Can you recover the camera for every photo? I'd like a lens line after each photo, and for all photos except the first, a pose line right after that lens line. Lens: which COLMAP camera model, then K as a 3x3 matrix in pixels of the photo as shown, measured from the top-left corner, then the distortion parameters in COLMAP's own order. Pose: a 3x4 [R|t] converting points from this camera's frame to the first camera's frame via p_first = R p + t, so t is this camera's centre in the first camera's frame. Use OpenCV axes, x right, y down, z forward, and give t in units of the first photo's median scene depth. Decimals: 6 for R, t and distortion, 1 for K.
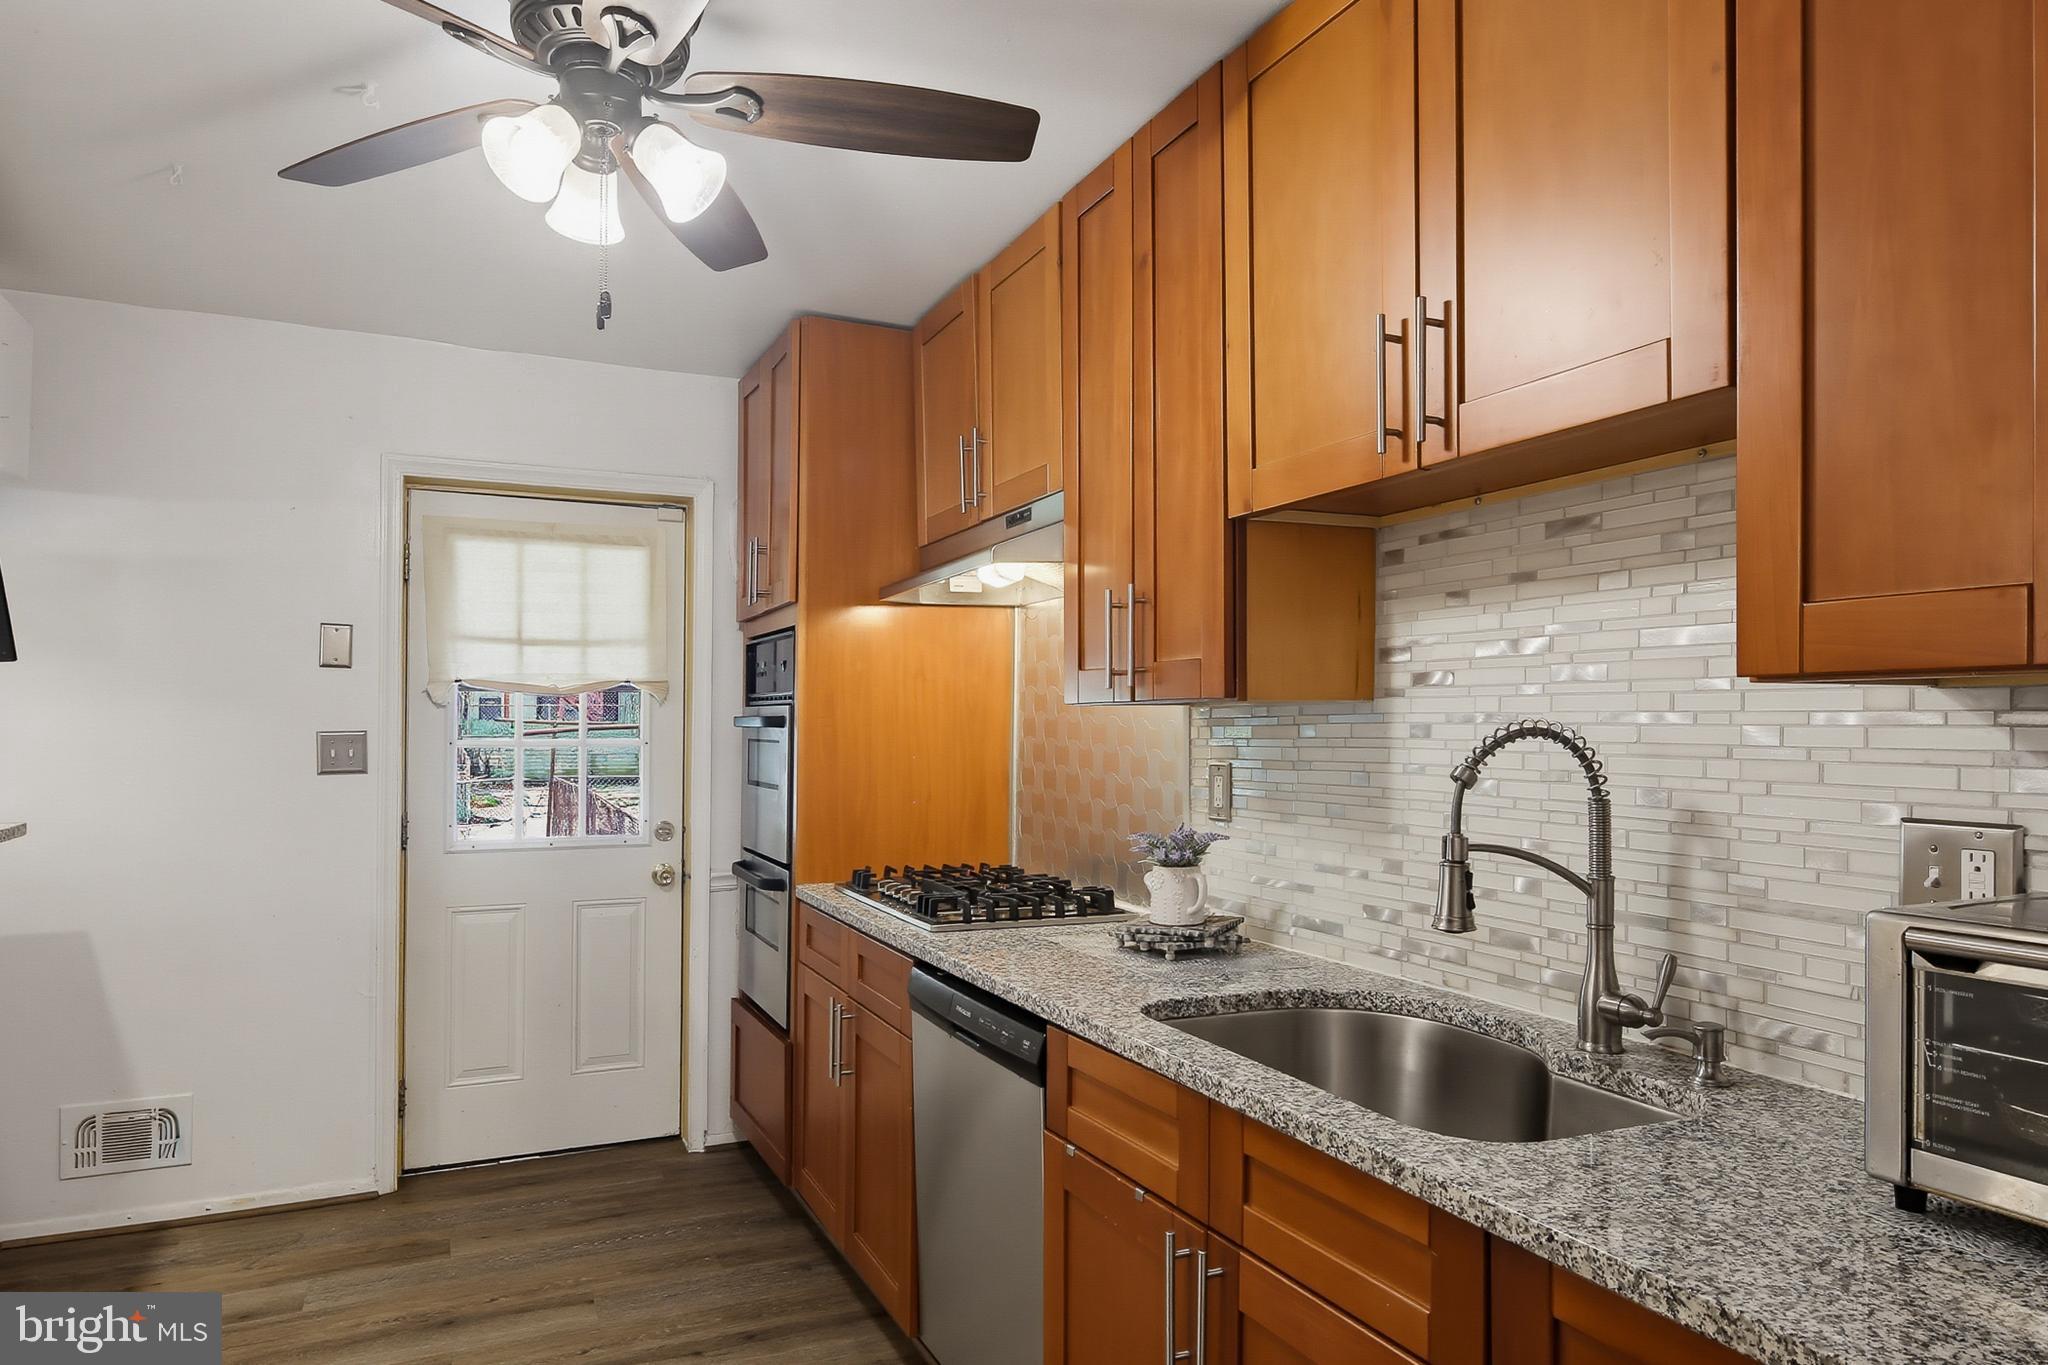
lens RADIAL K [[1285.9, 0, 1029.3], [0, 1285.9, 720.6], [0, 0, 1]] dist [0.001546, 0.000801]
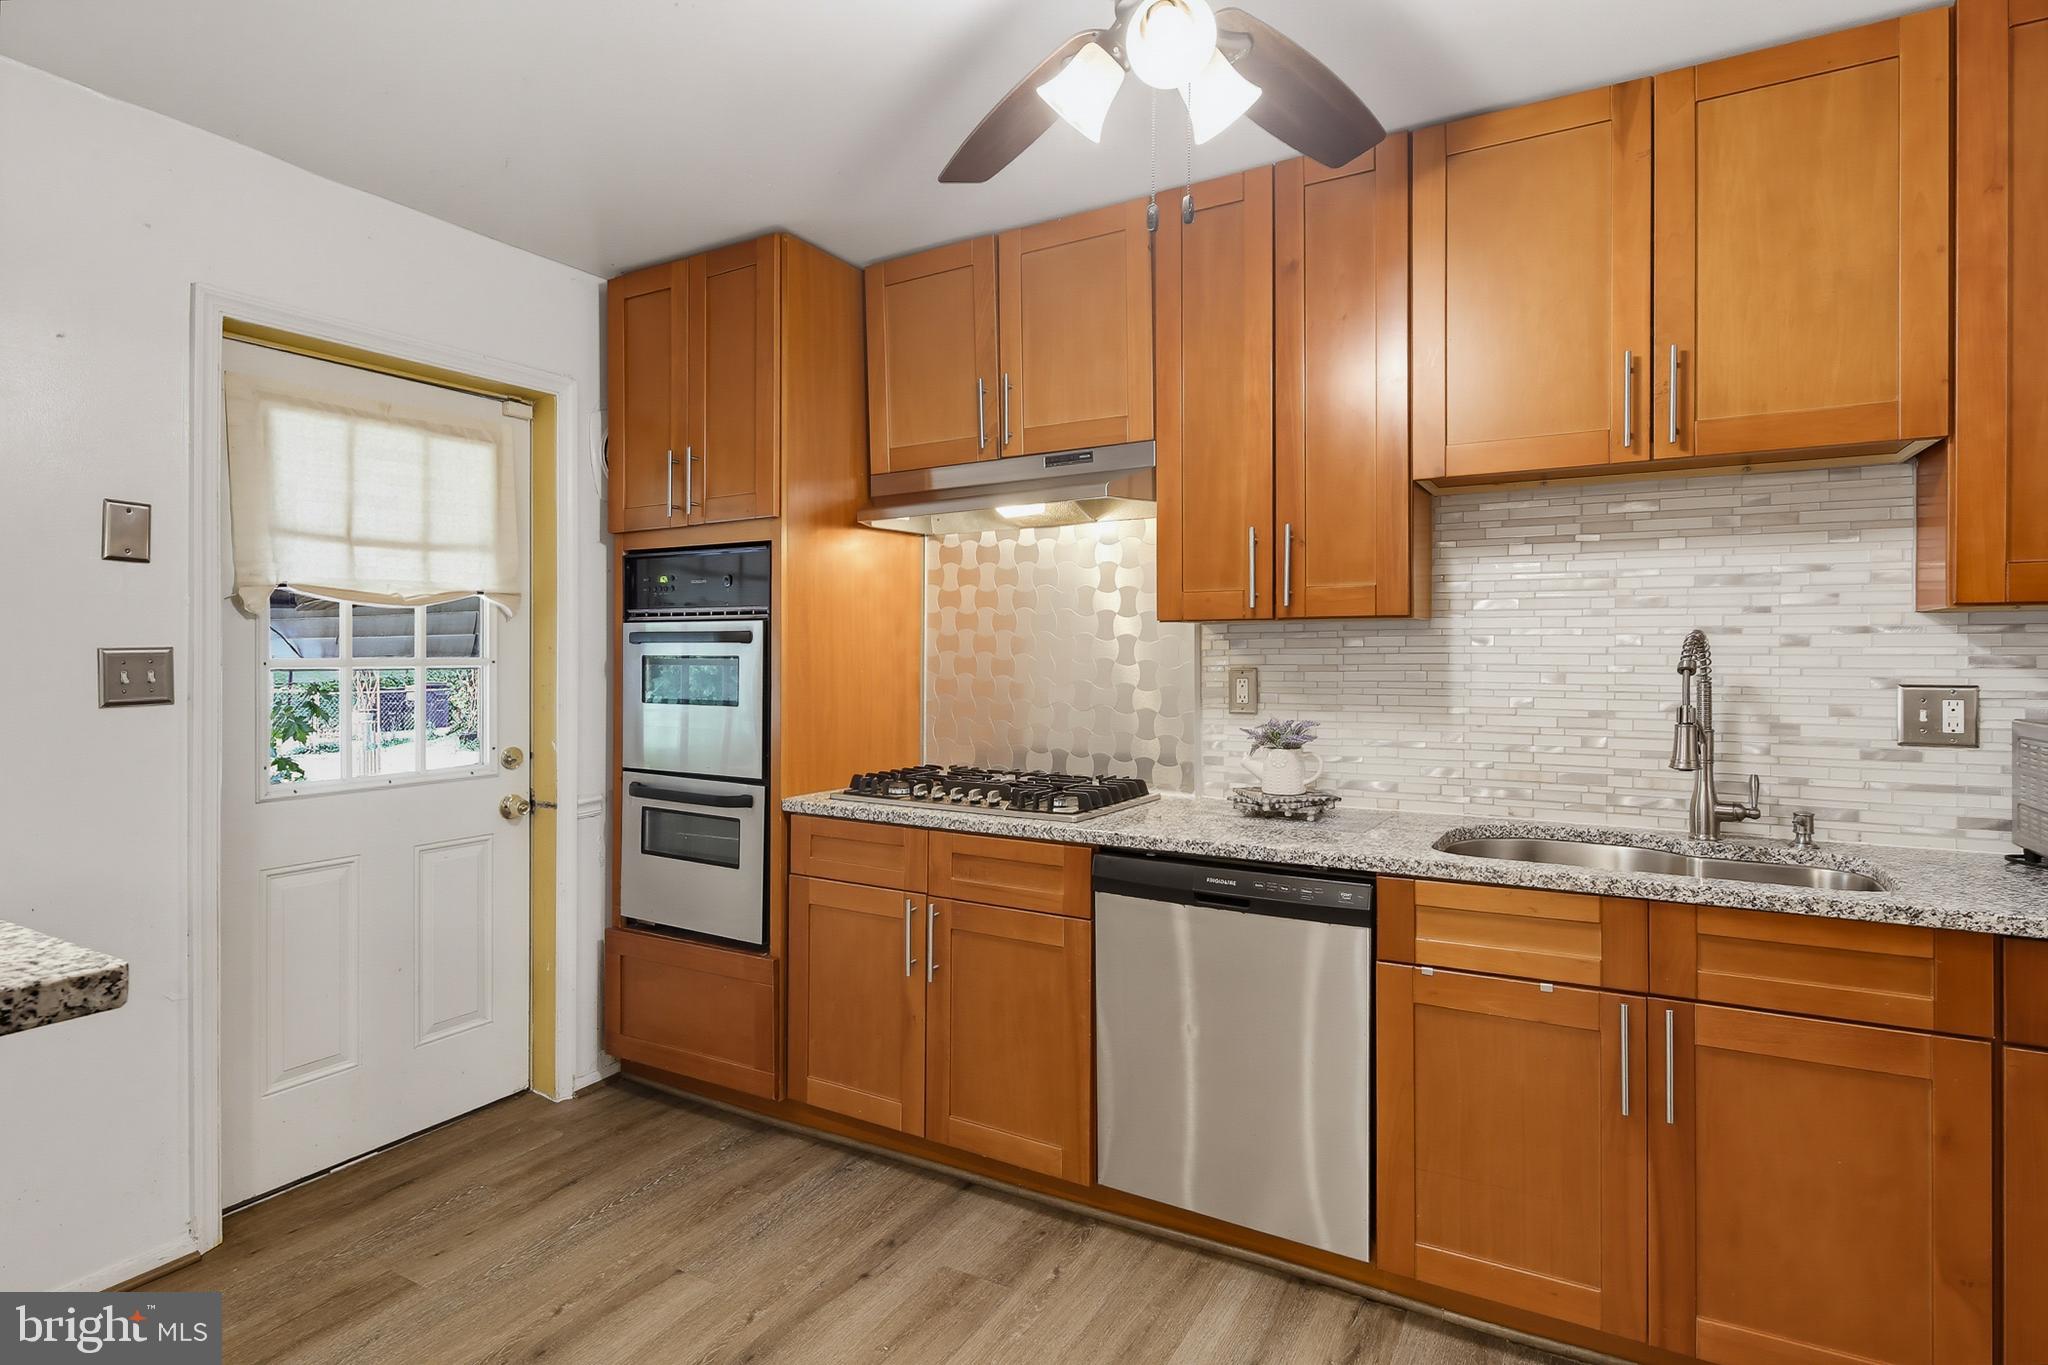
lens RADIAL K [[1028.3, 0, 1050.6], [0, 1028.3, 654.6], [0, 0, 1]] dist [-0.000086, -0.000285]
pose [[0.809600, -0.005659, 0.586954, -0.474339], [0.001382, 0.999969, 0.007735, 0.008686], [-0.586980, -0.005451, 0.809583, 0.222940]]
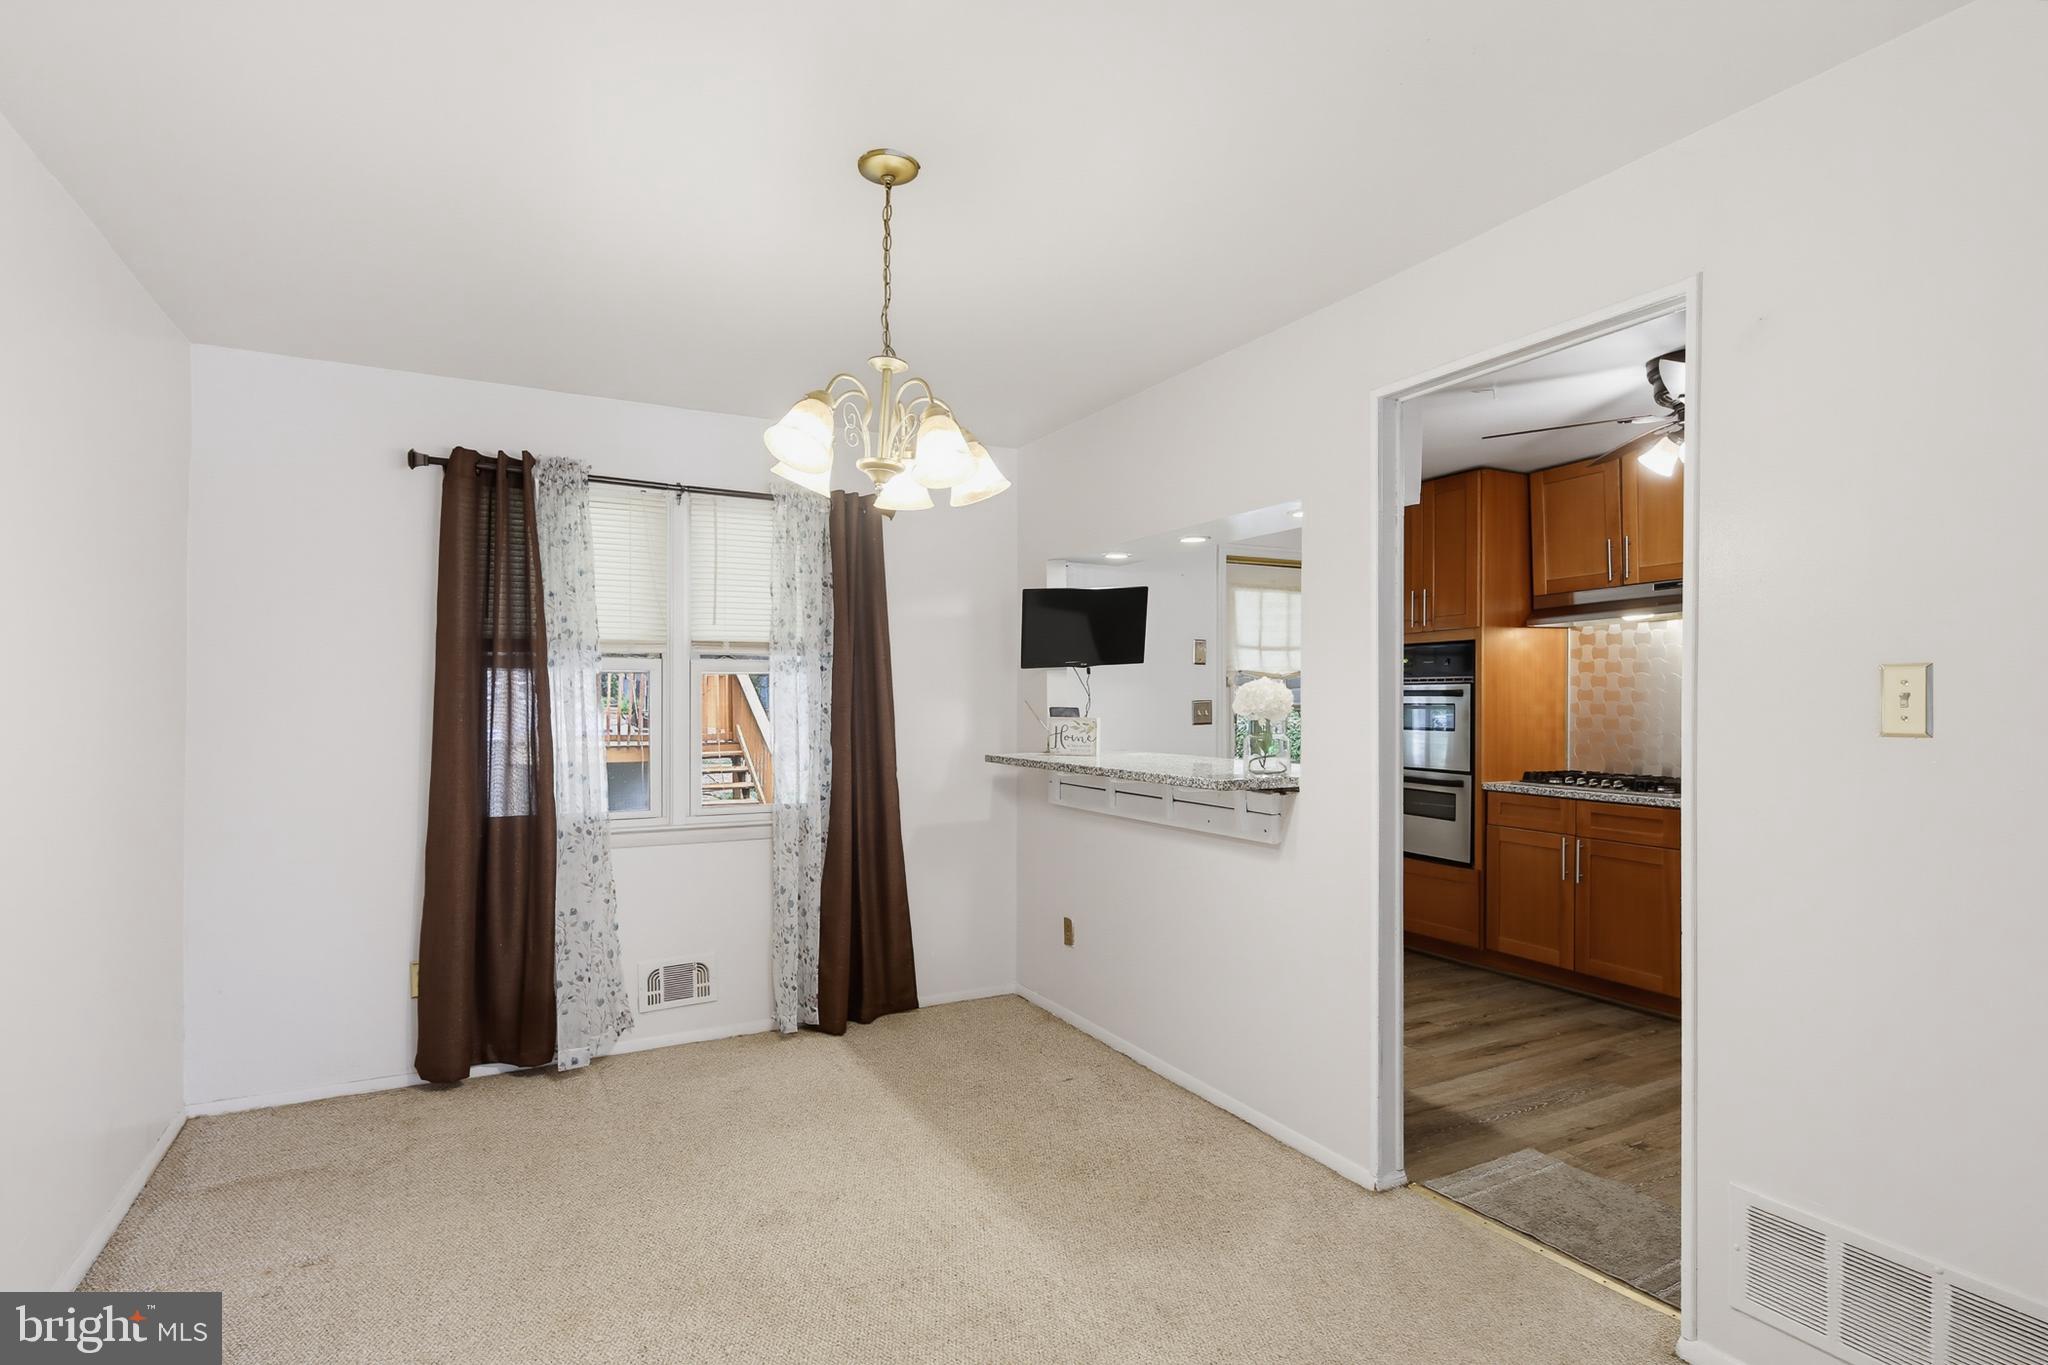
lens RADIAL K [[1018.2, 0, 1017.8], [0, 1018.2, 703.5], [0, 0, 1]] dist [0.000175, -0.000079]
pose [[0.999350, -0.007827, 0.035181, -0.871265], [0.007574, 0.999945, 0.007322, 0.000401], [-0.035237, -0.007051, 0.999354, -0.404920]]
